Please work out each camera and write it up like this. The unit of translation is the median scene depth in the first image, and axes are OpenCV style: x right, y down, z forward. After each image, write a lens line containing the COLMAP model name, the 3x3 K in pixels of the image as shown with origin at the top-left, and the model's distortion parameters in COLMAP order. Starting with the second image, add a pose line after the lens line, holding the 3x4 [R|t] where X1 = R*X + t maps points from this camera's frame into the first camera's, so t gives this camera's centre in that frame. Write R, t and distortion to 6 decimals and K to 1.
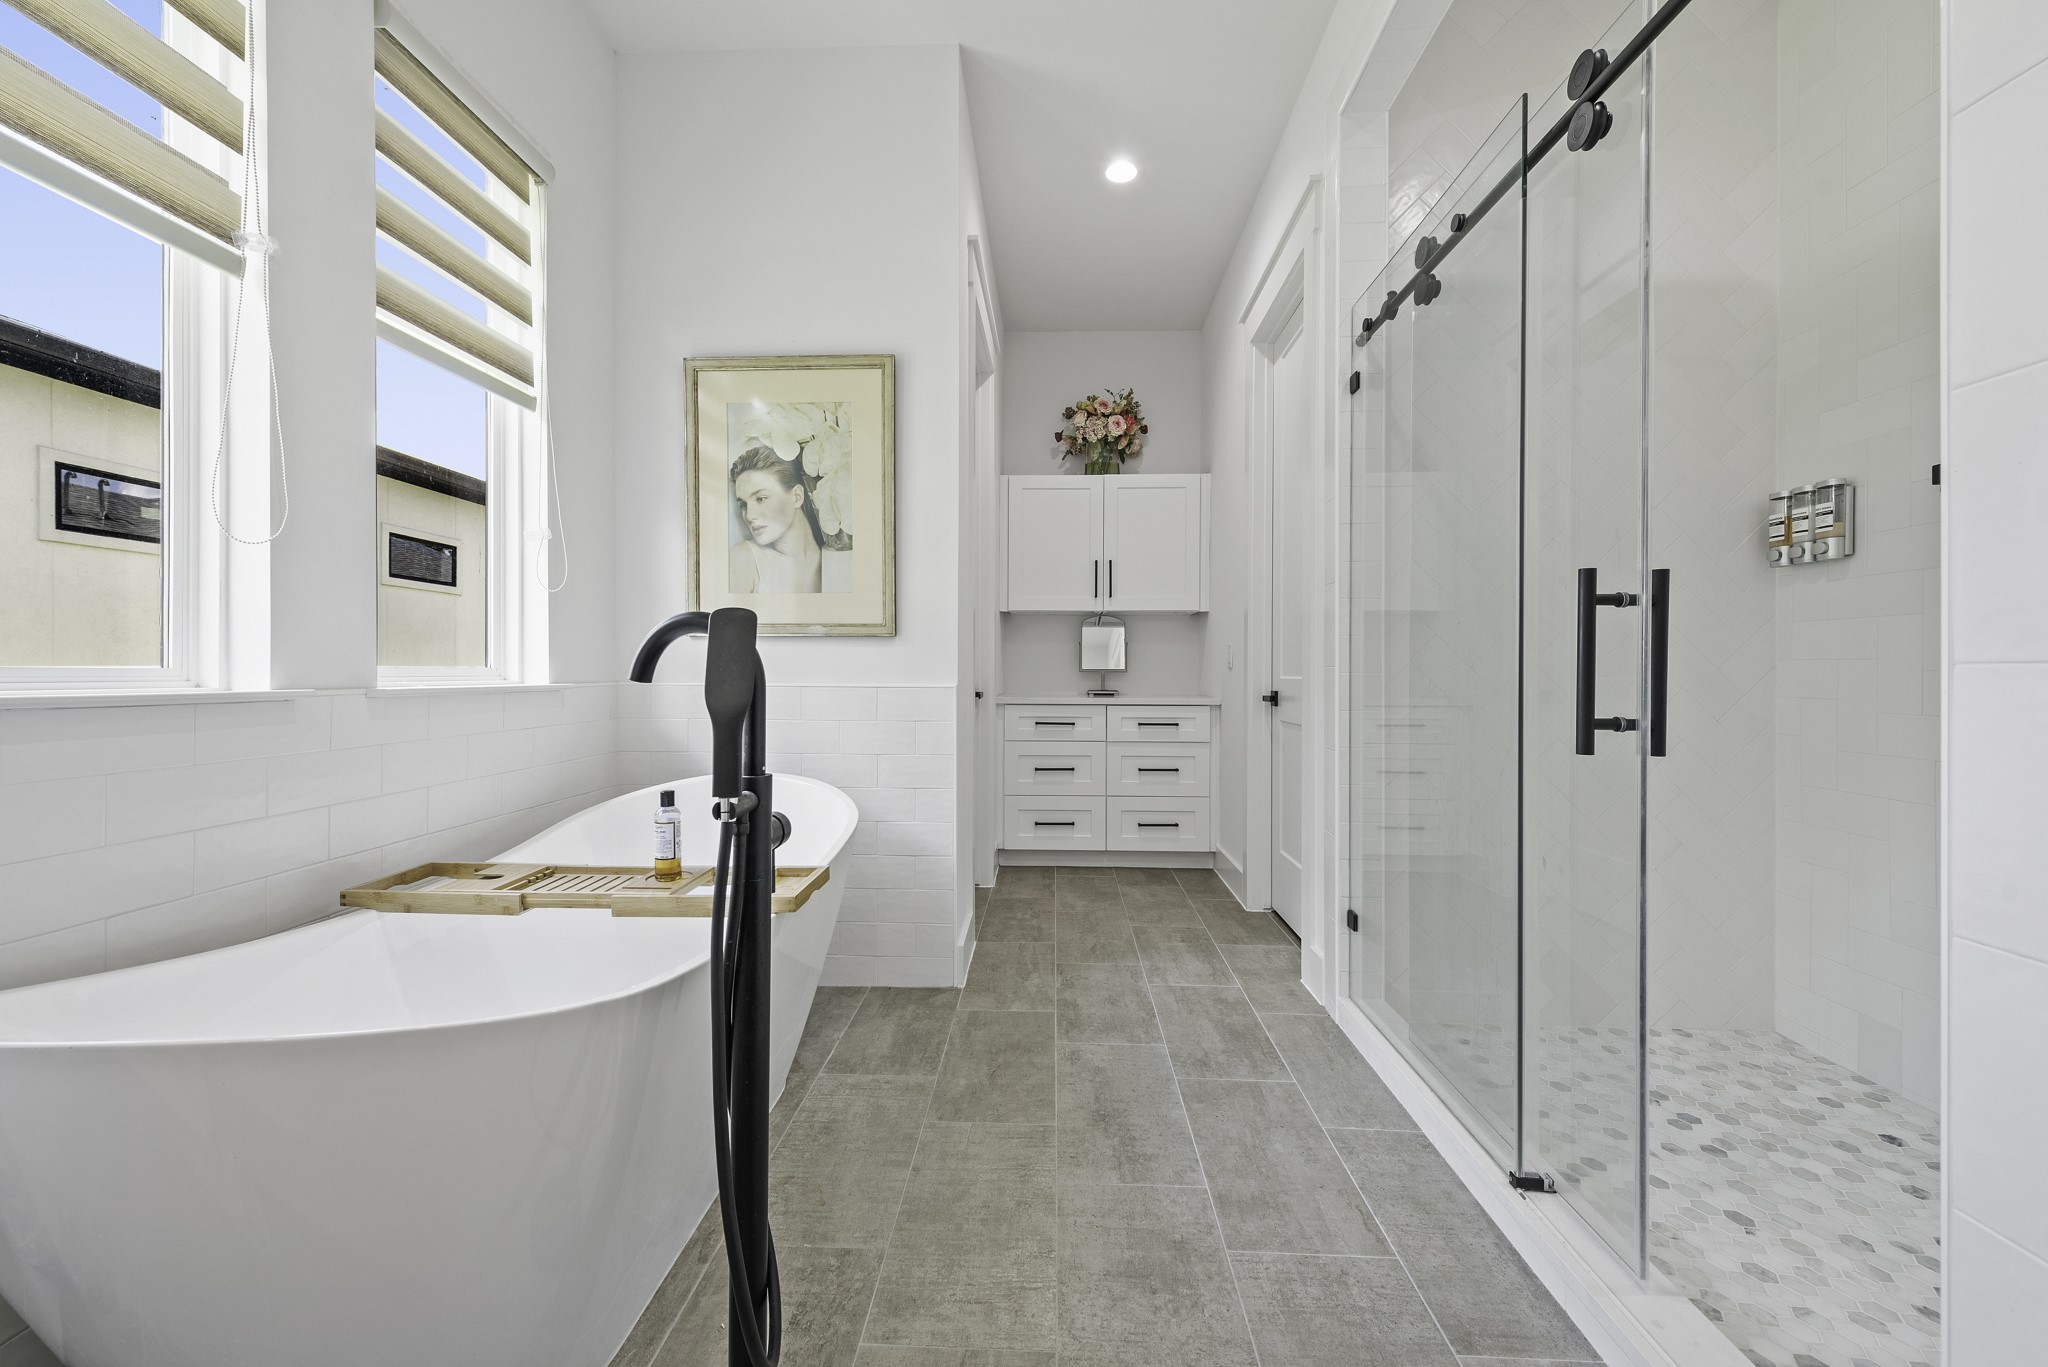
lens RADIAL K [[804.6, 0, 1025.0], [0, 804.6, 674.2], [0, 0, 1]] dist [0.014010, -0.004021]
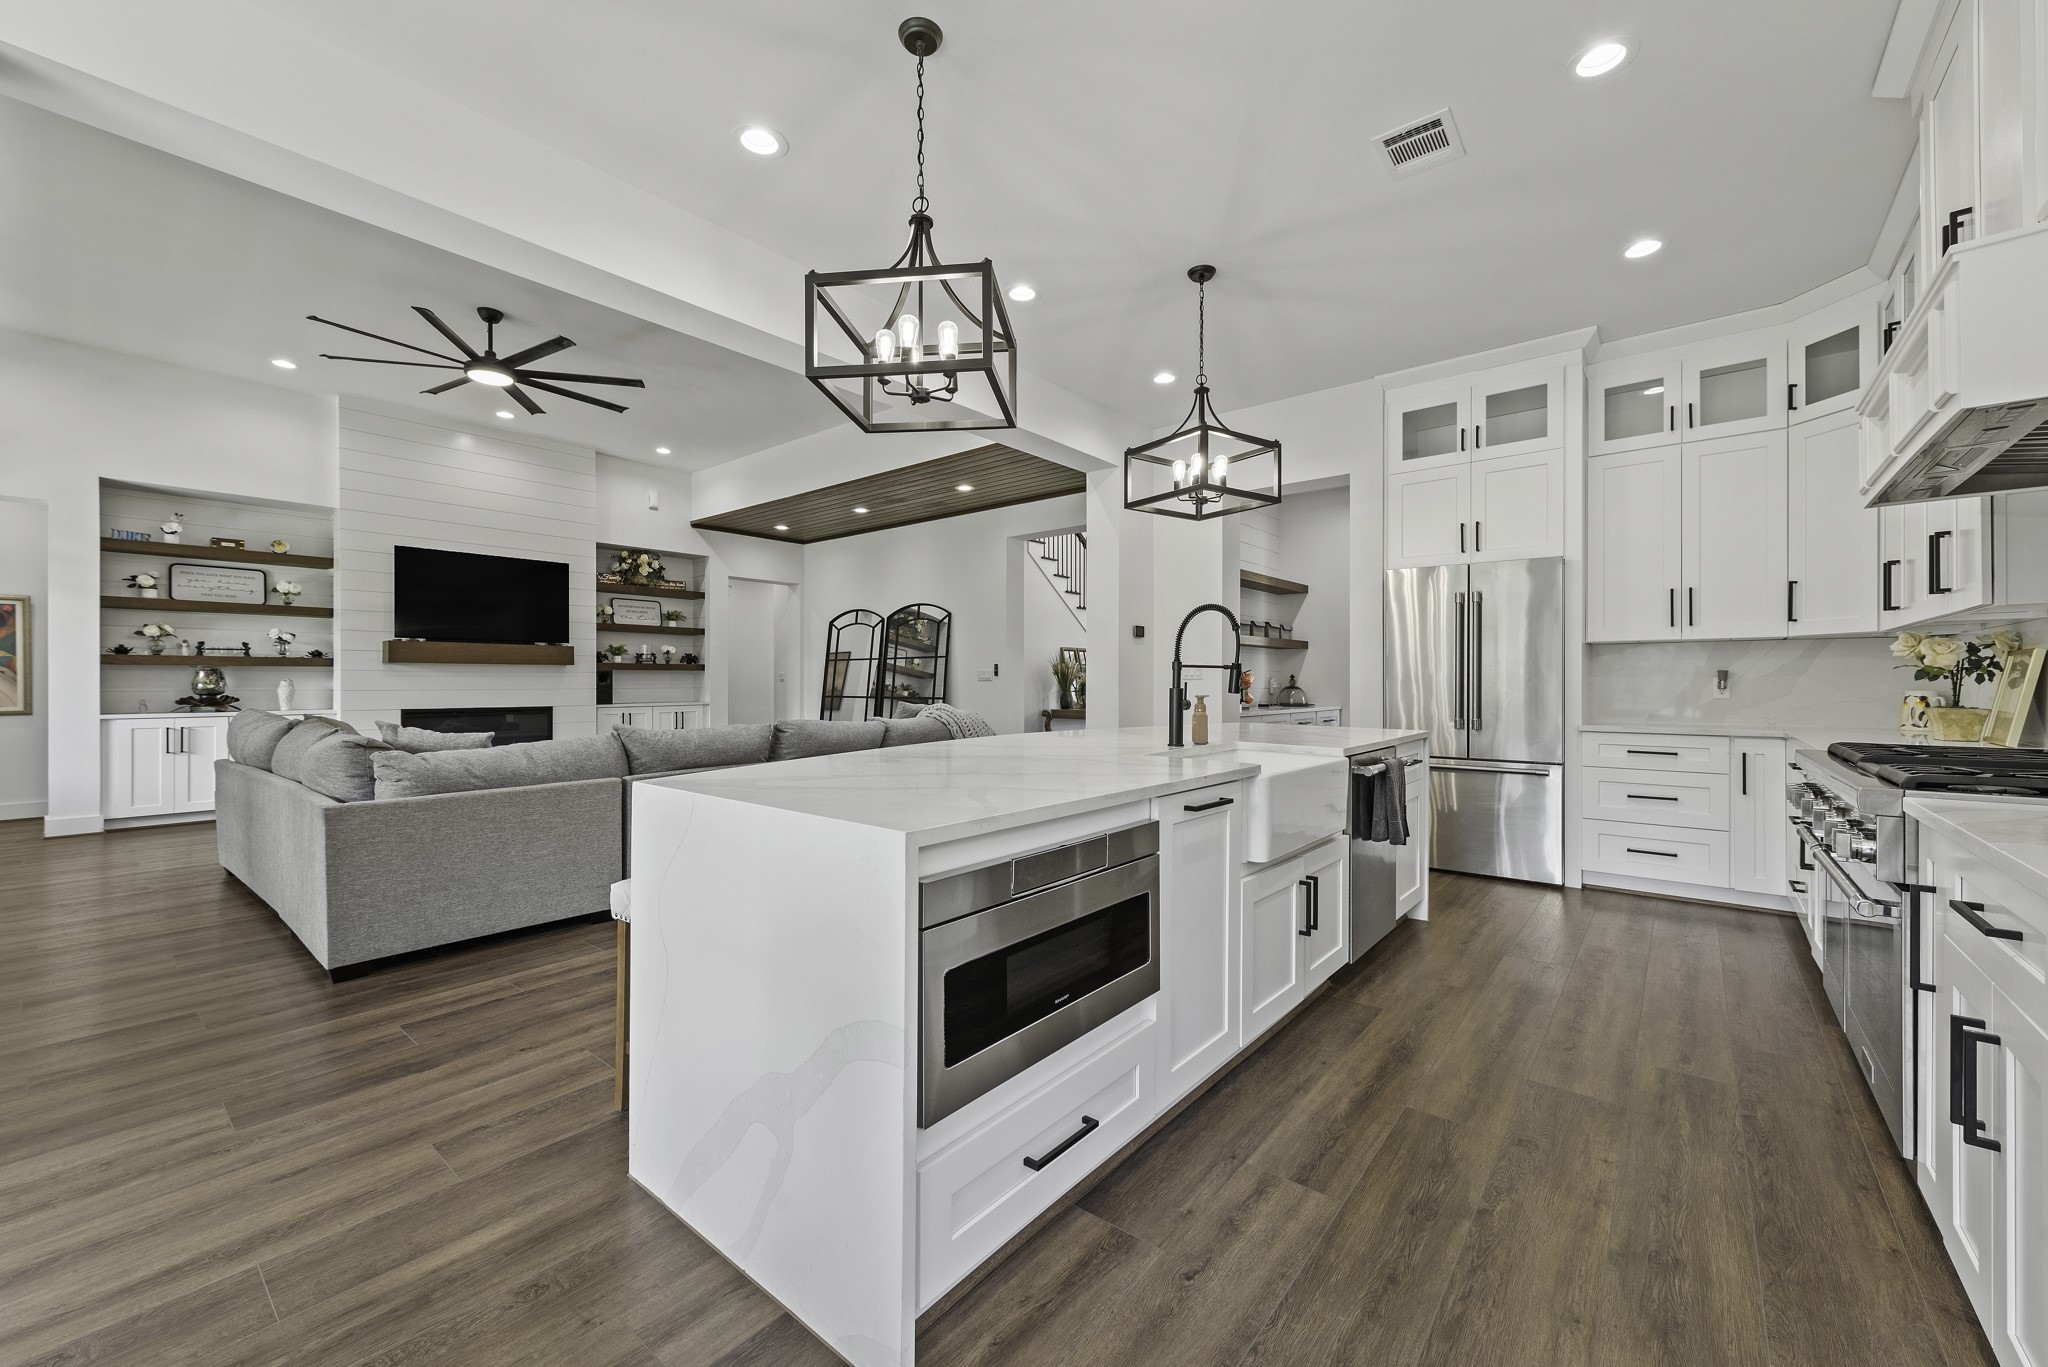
lens RADIAL K [[804.6, 0, 1021.7], [0, 804.6, 684.0], [0, 0, 1]] dist [0.014010, -0.004021]
pose [[0.794343, 0.000780, -0.607470, 0.096827], [-0.000886, 1.000000, 0.000125, -0.038621], [0.607469, 0.000439, 0.794343, -0.512941]]
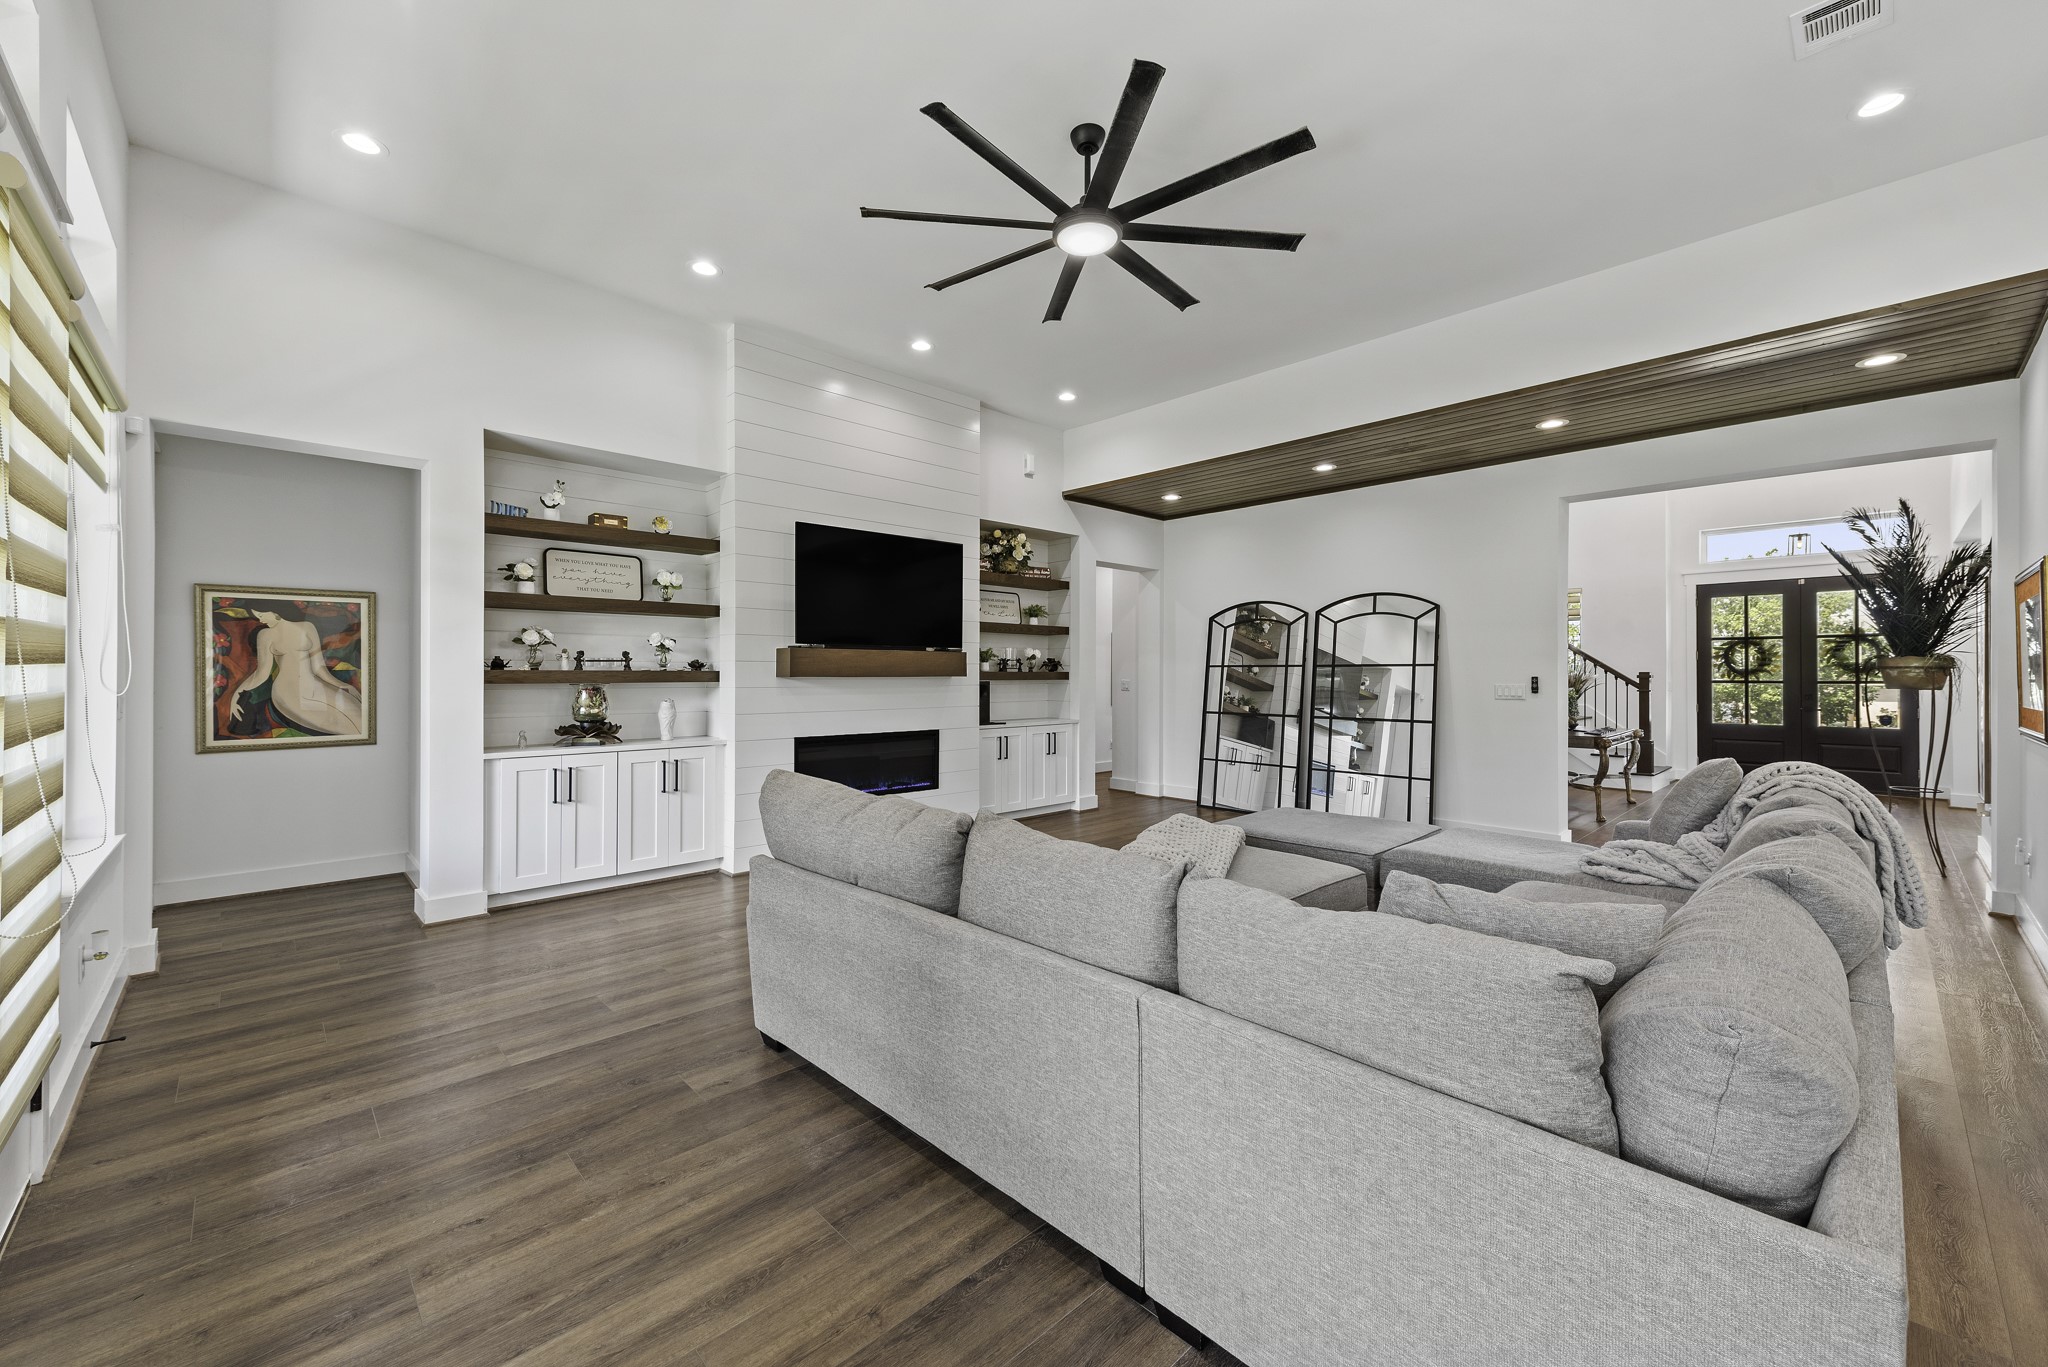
lens RADIAL K [[804.6, 0, 1022.4], [0, 804.6, 676.1], [0, 0, 1]] dist [0.014010, -0.004021]
pose [[0.719504, 0.005627, -0.694466, -1.472086], [-0.004952, 0.999983, 0.002971, -0.123668], [0.694471, 0.001302, 0.719519, -0.709585]]
